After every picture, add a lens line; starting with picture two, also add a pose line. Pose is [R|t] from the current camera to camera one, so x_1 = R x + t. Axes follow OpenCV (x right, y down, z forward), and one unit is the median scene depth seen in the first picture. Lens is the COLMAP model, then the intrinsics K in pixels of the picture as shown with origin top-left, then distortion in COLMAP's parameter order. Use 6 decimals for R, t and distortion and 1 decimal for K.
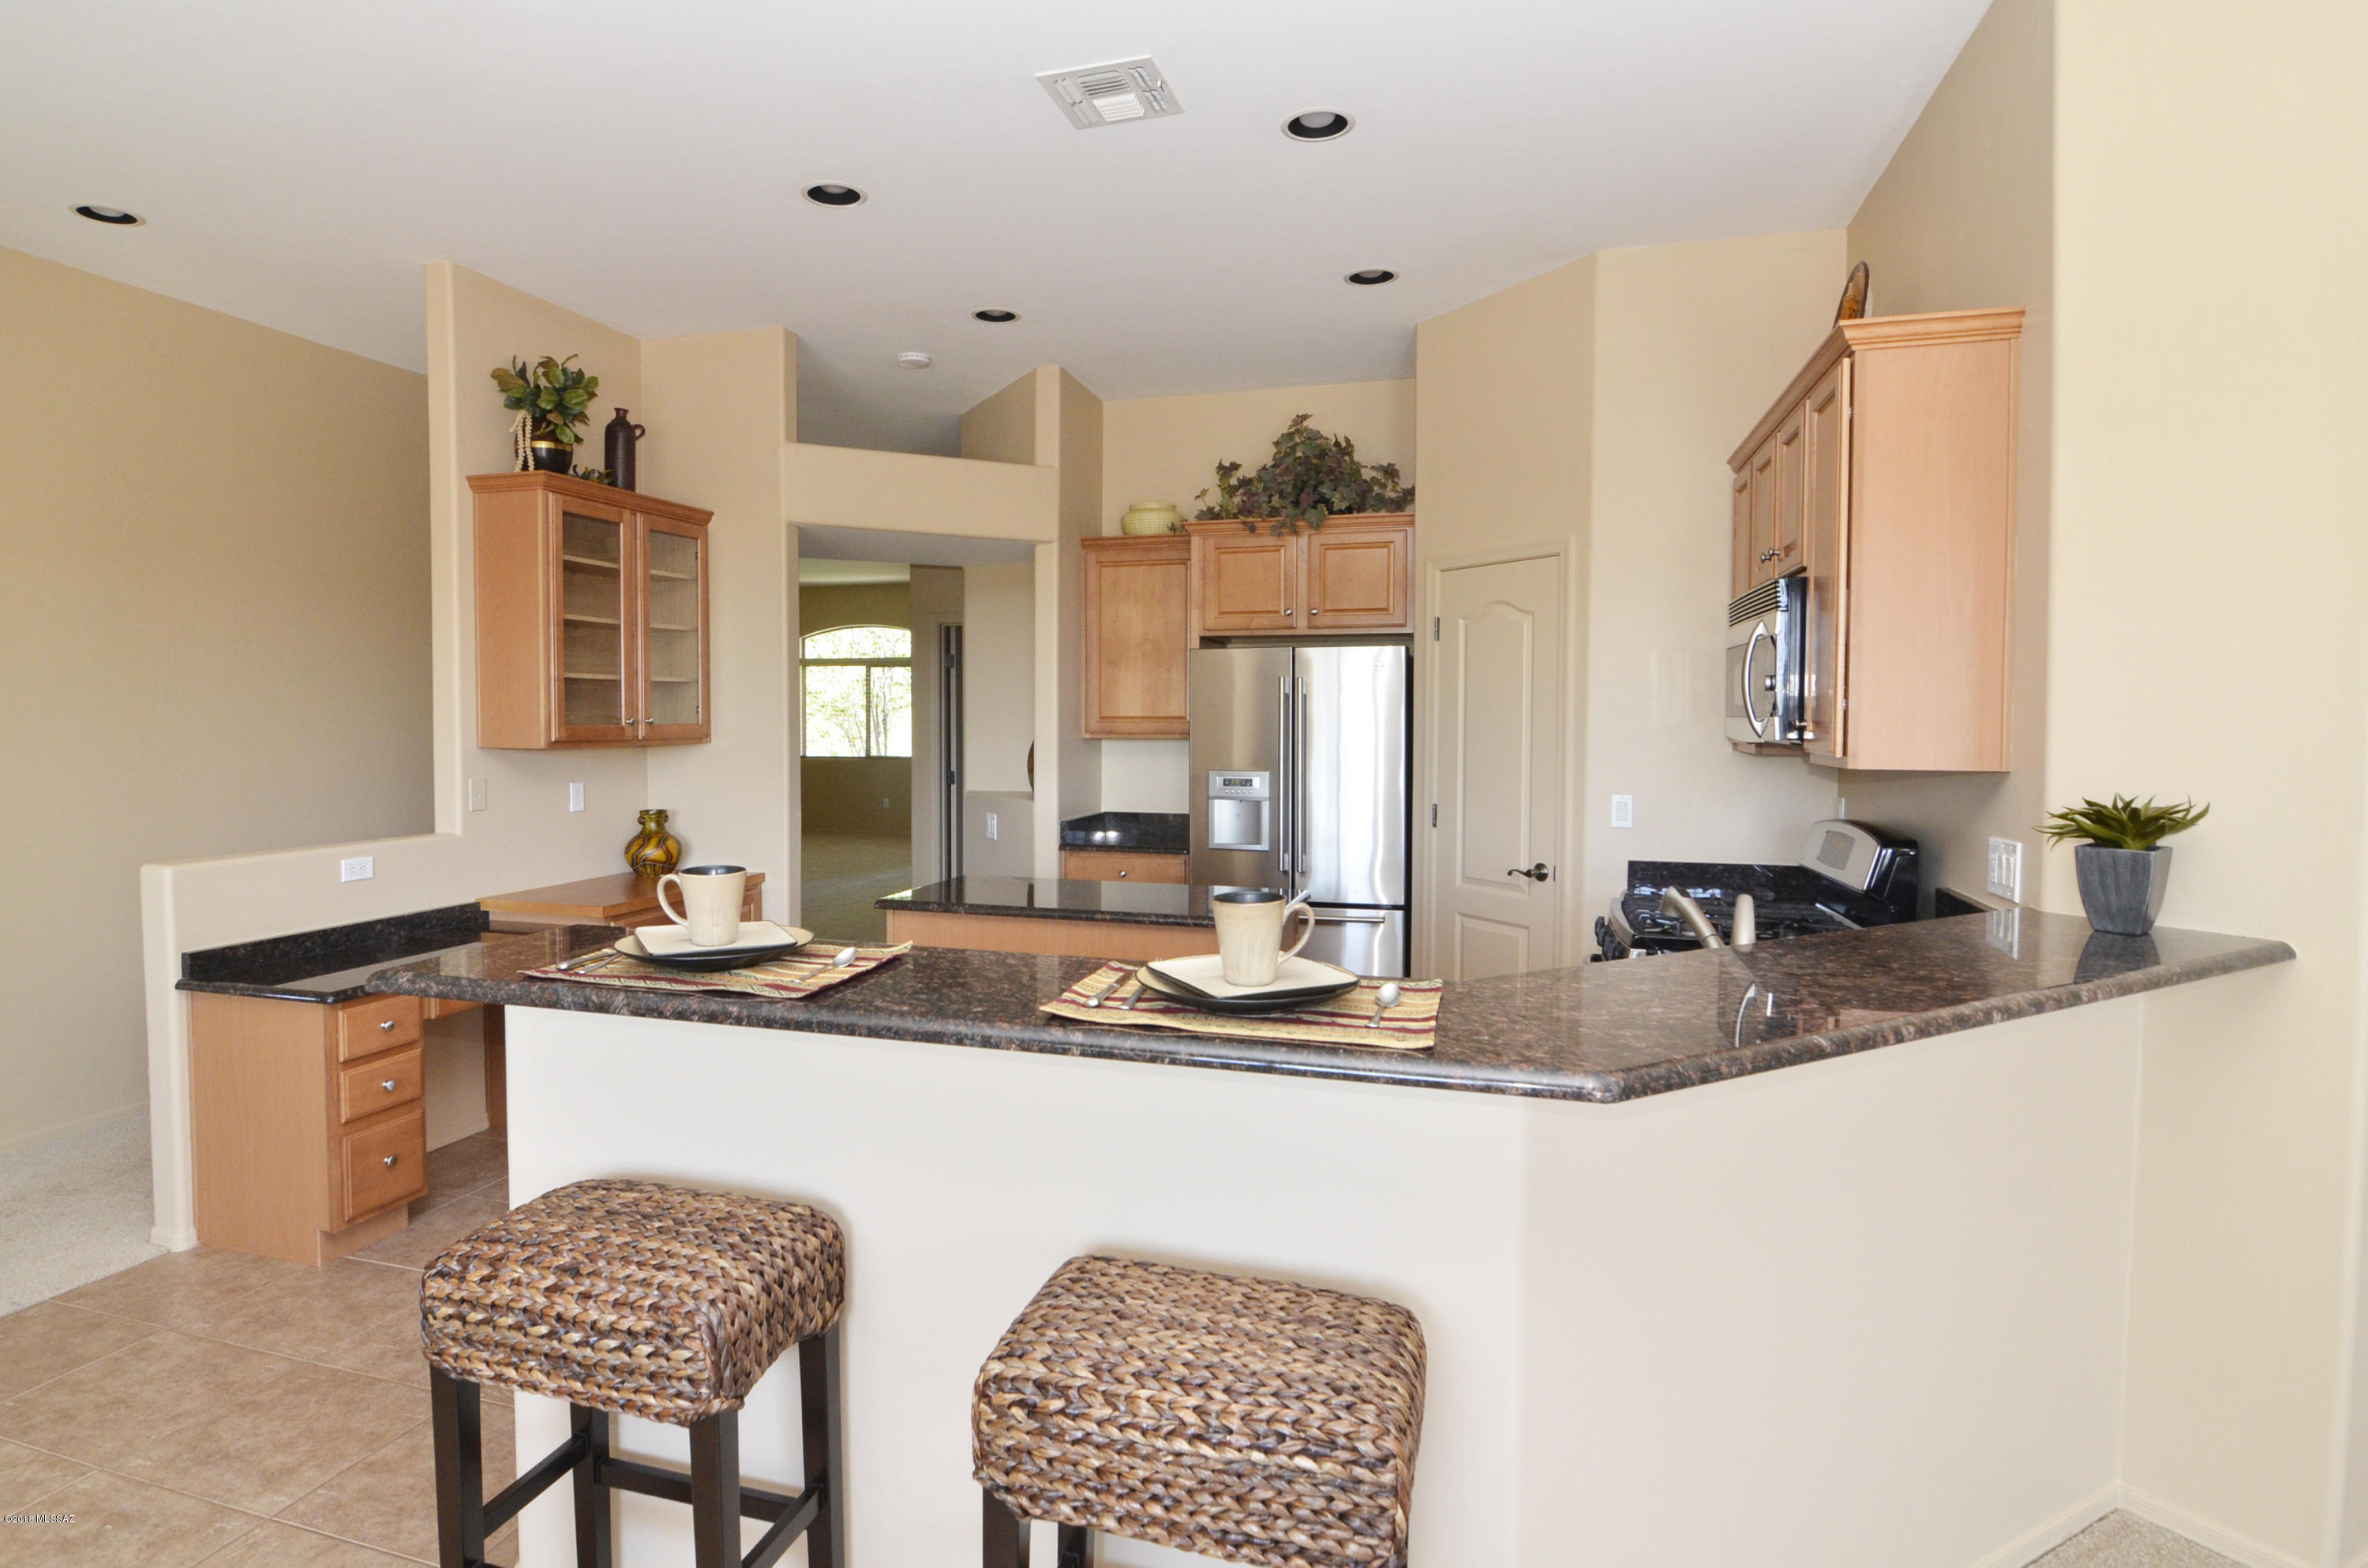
lens RADIAL K [[1250.6, 0, 1176.4], [0, 1250.6, 740.8], [0, 0, 1]] dist [-0.002351, -0.011357]
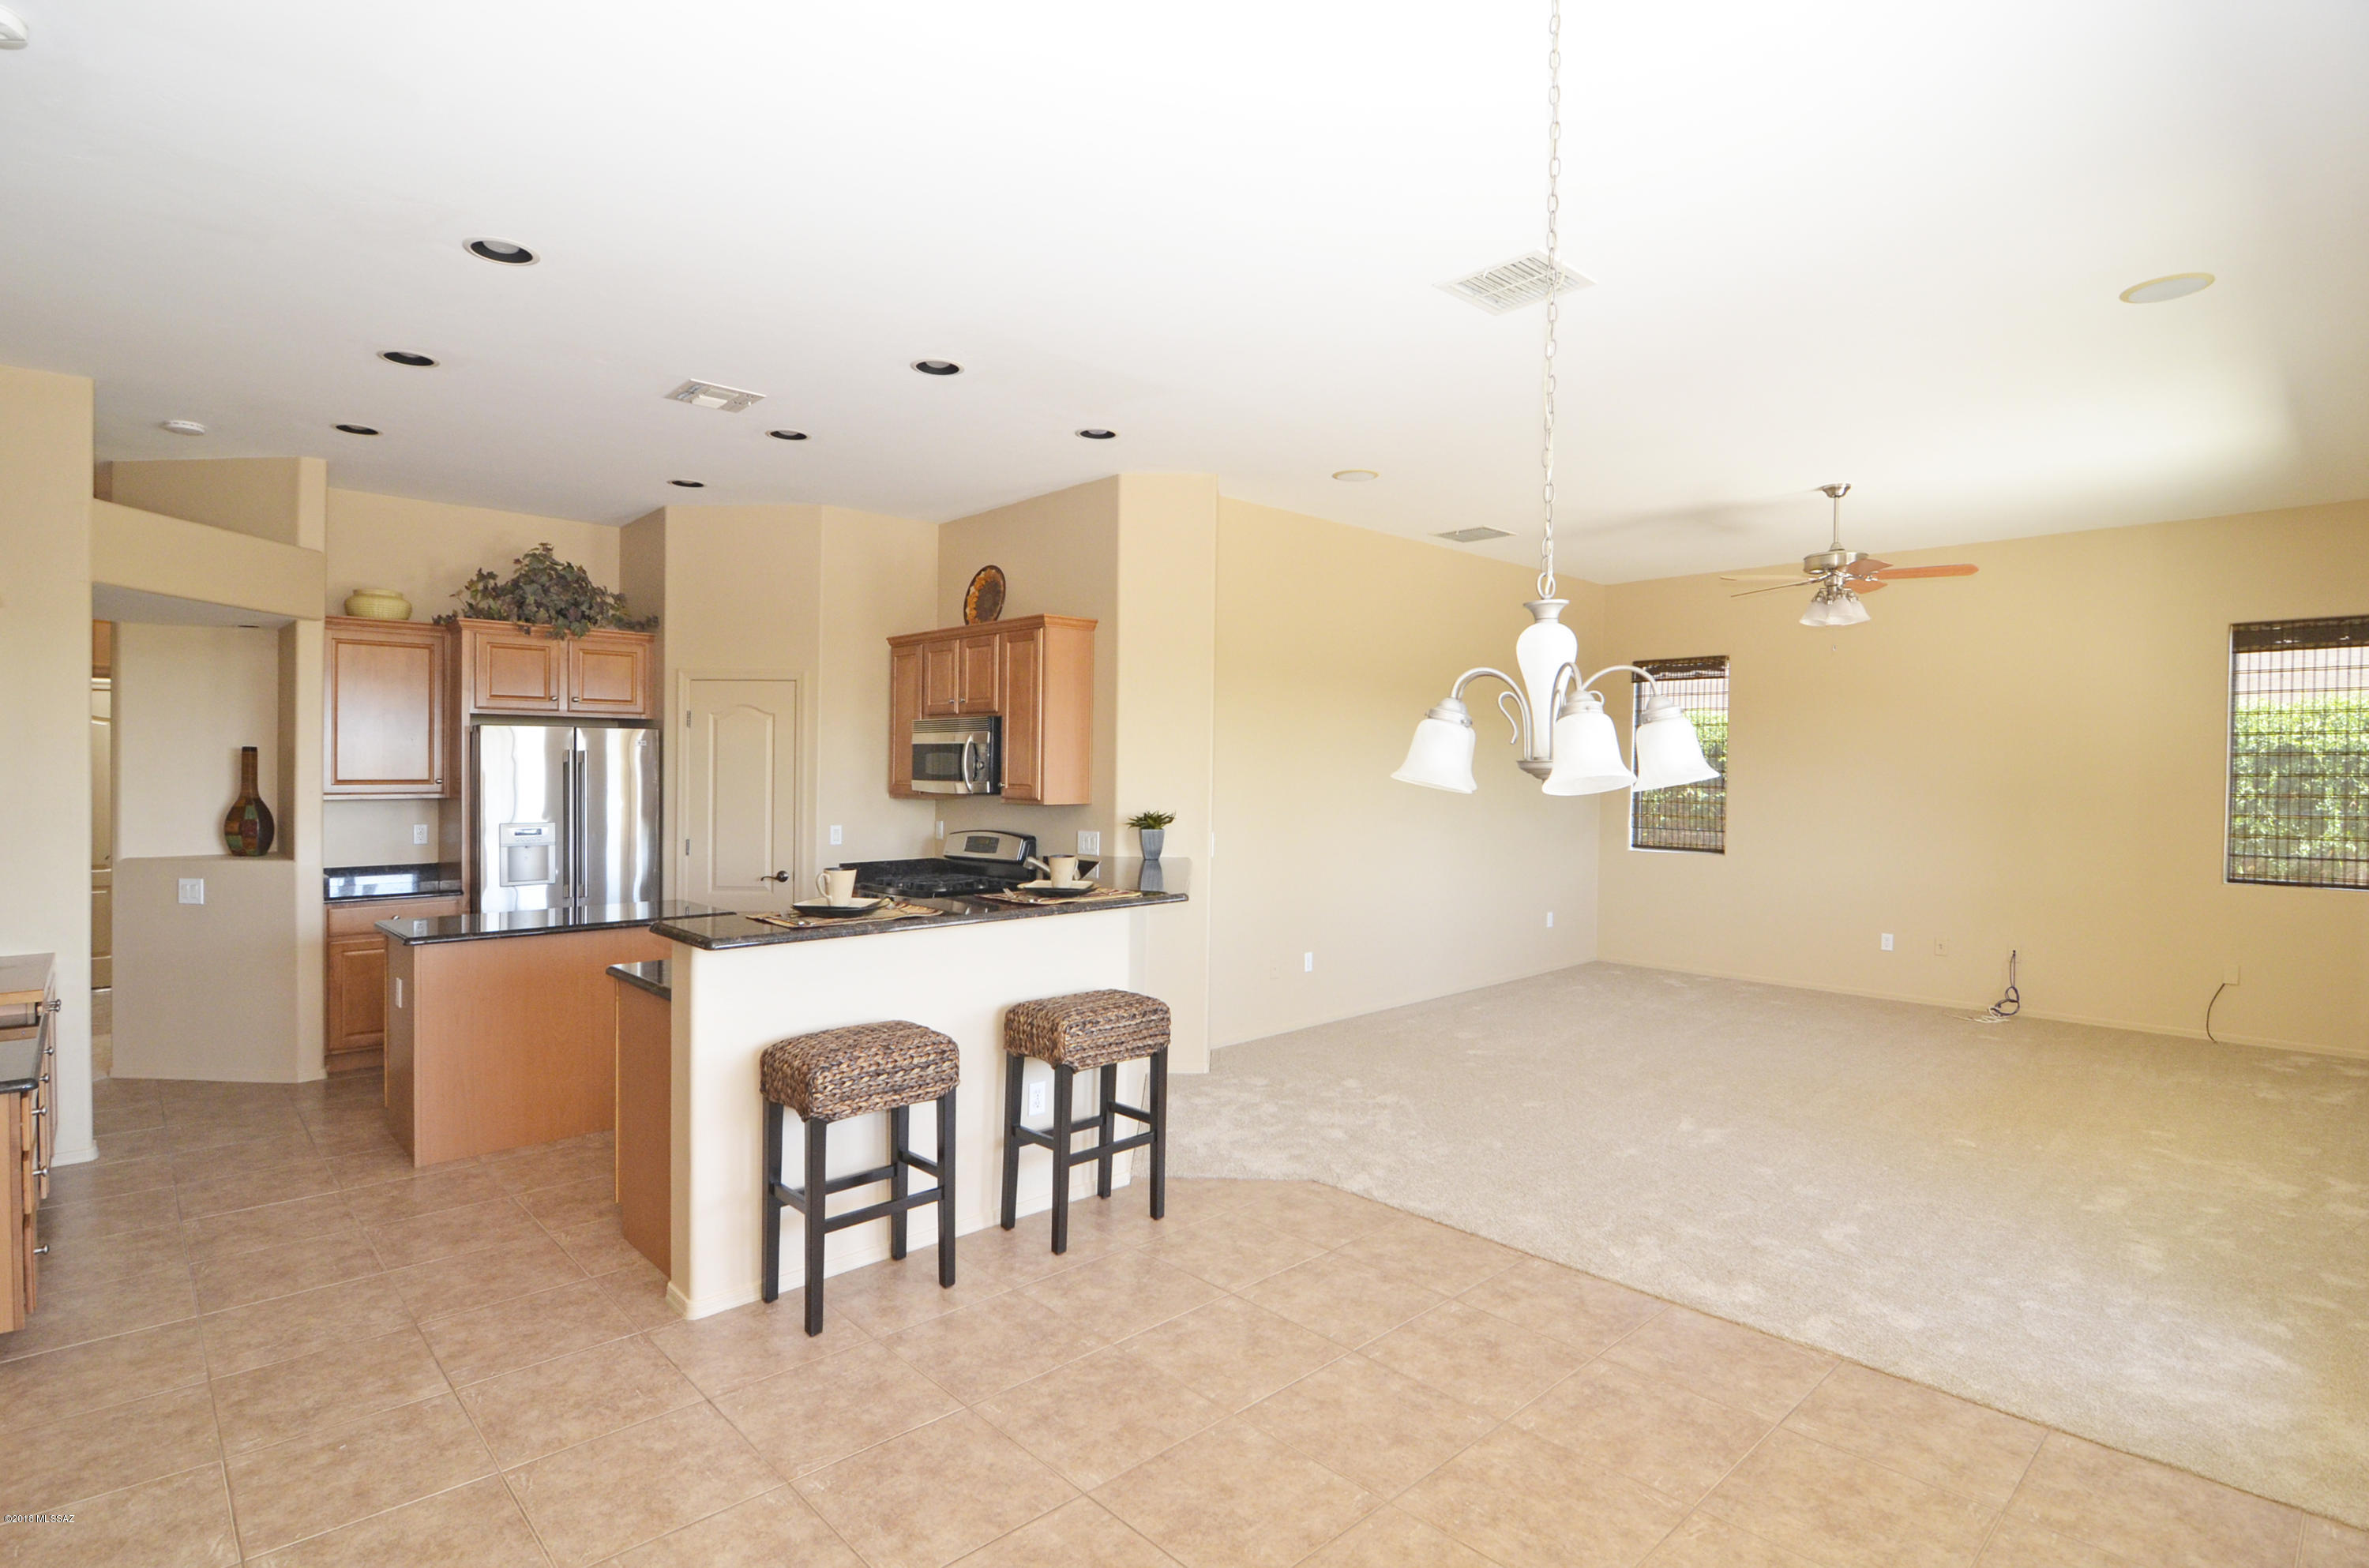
lens RADIAL K [[1125.5, 0, 1177.7], [0, 1125.5, 757.2], [0, 0, 1]] dist [-0.021106, -0.000742]
pose [[0.493092, 0.009300, 0.869928, -0.636375], [0.012638, 0.999761, -0.017852, -0.014222], [-0.869885, 0.019797, 0.492856, -0.135773]]
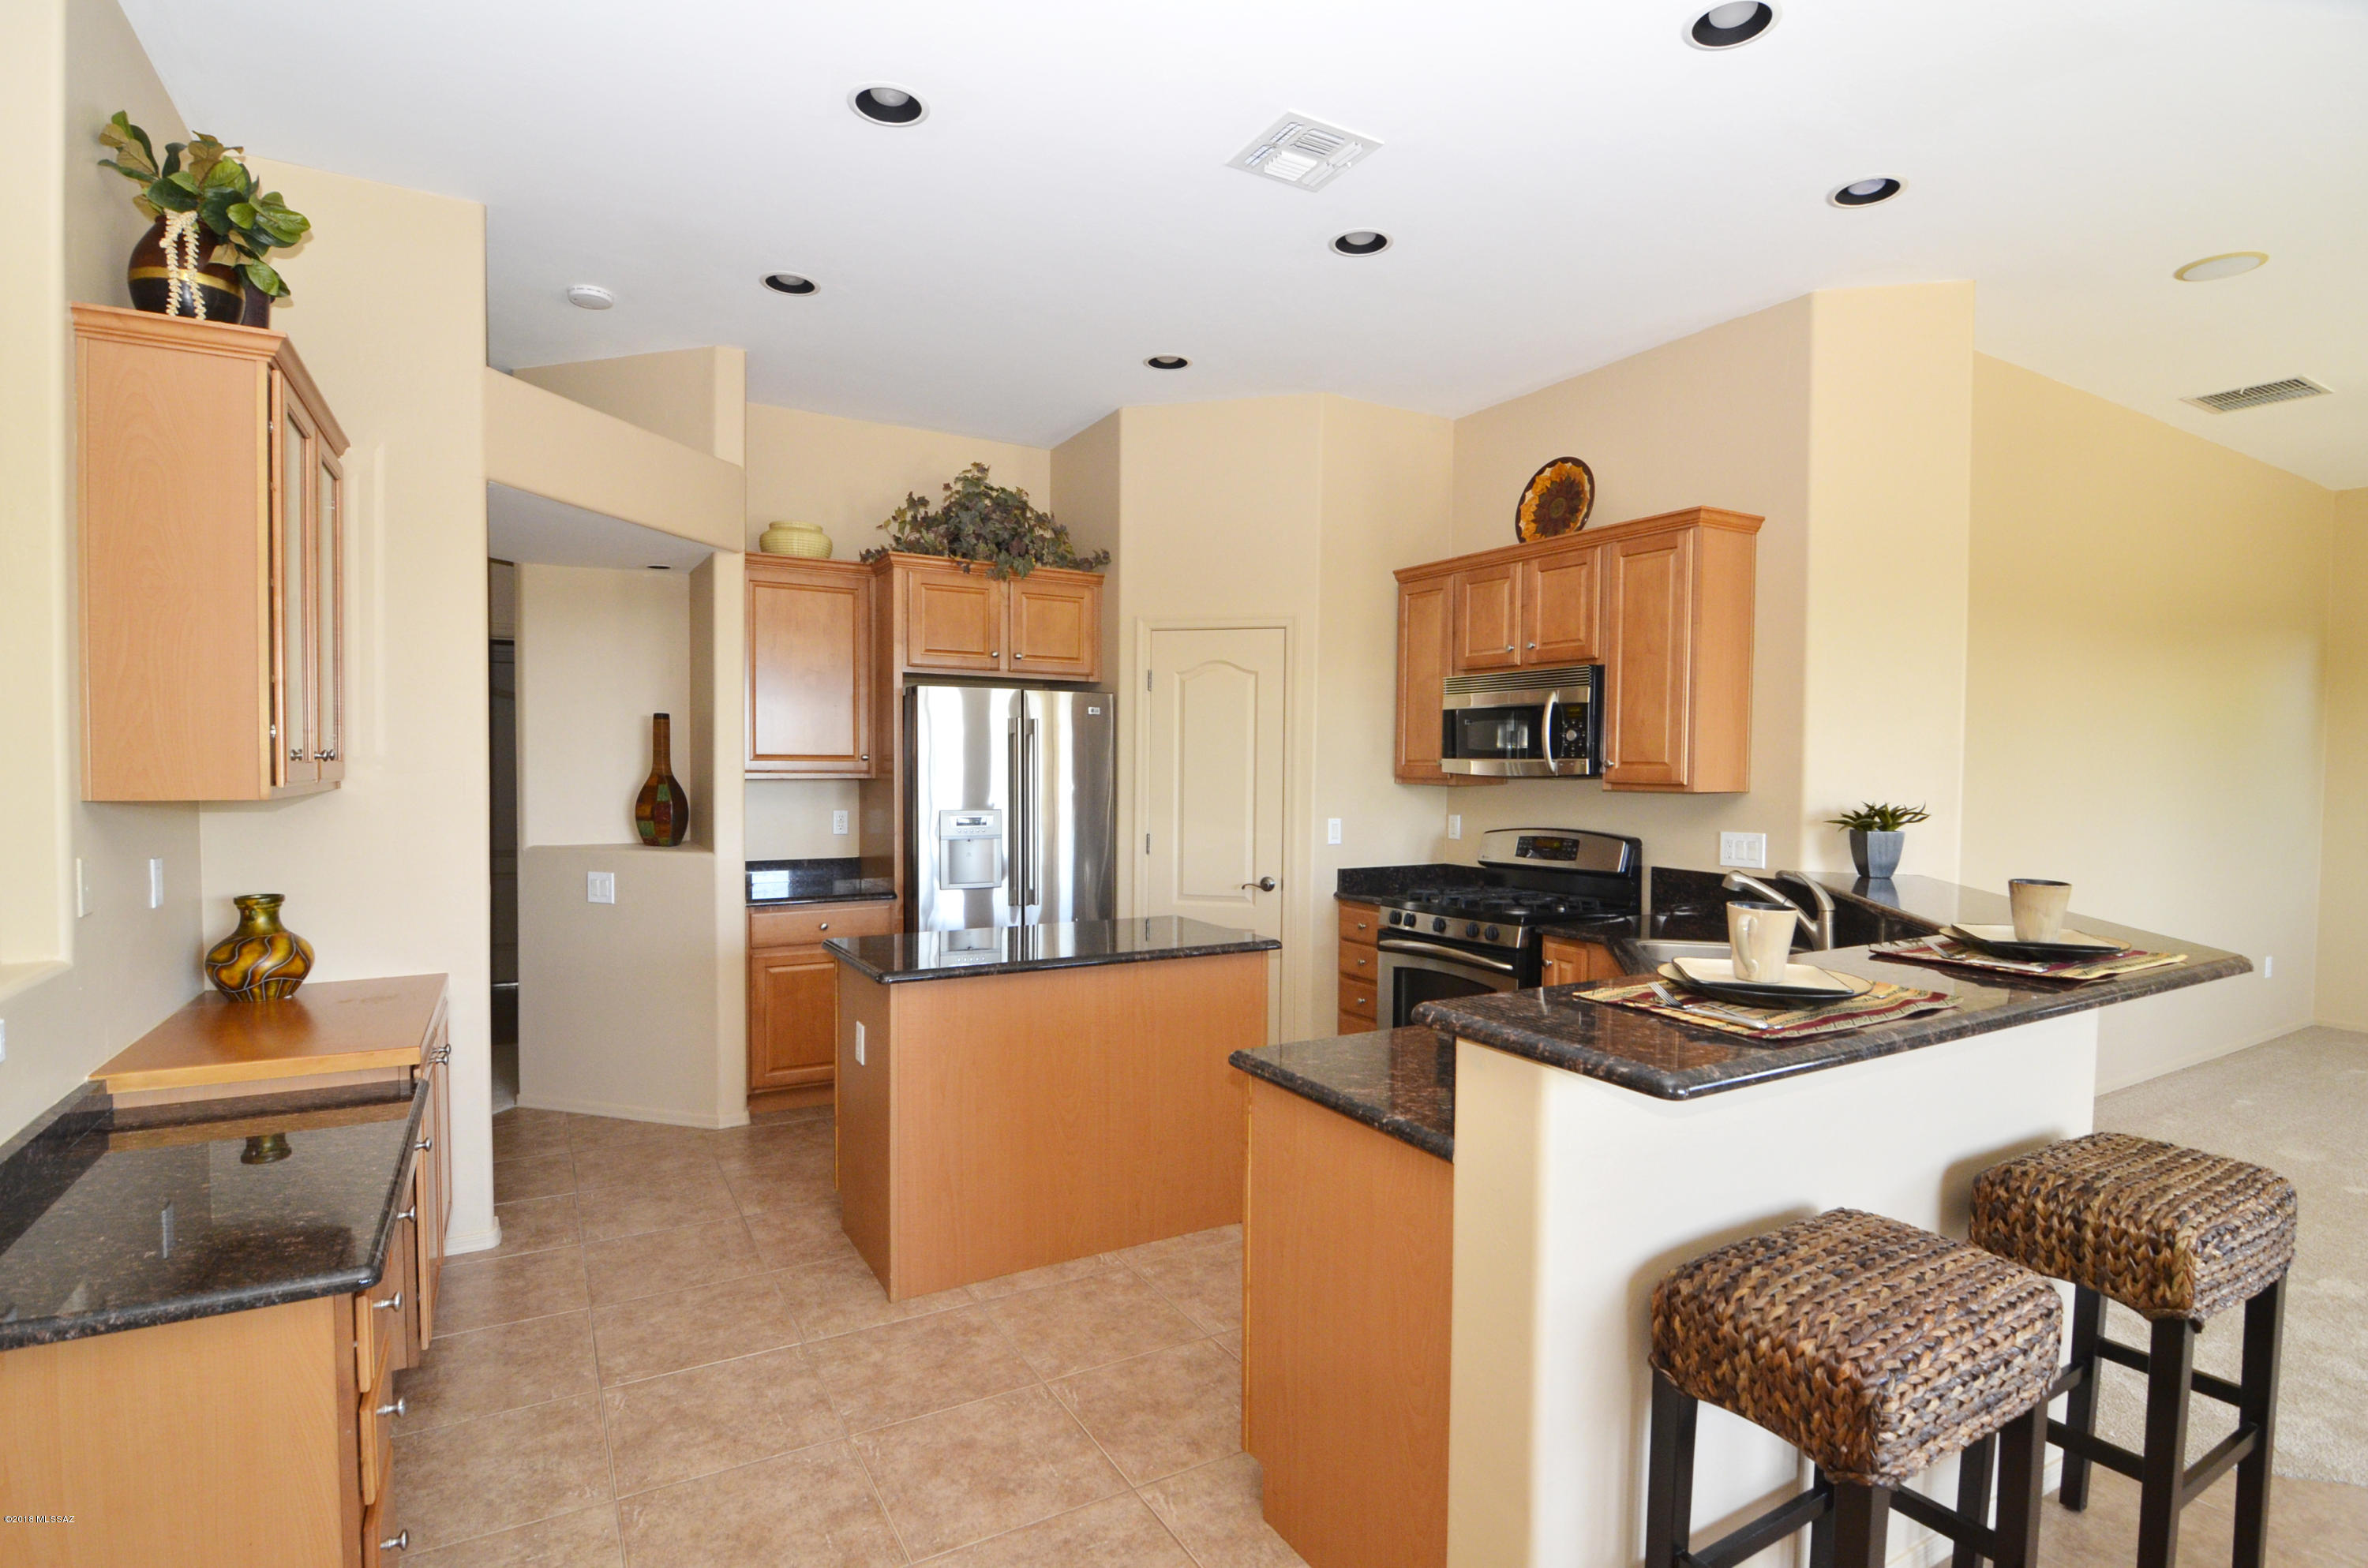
lens RADIAL K [[1118.4, 0, 1187.3], [0, 1118.4, 776.5], [0, 0, 1]] dist [-0.000391, -0.010189]
pose [[0.681807, -0.004218, 0.731520, -0.508115], [0.006675, 0.999978, -0.000455, -0.000961], [-0.731501, 0.005193, 0.681820, 0.274426]]
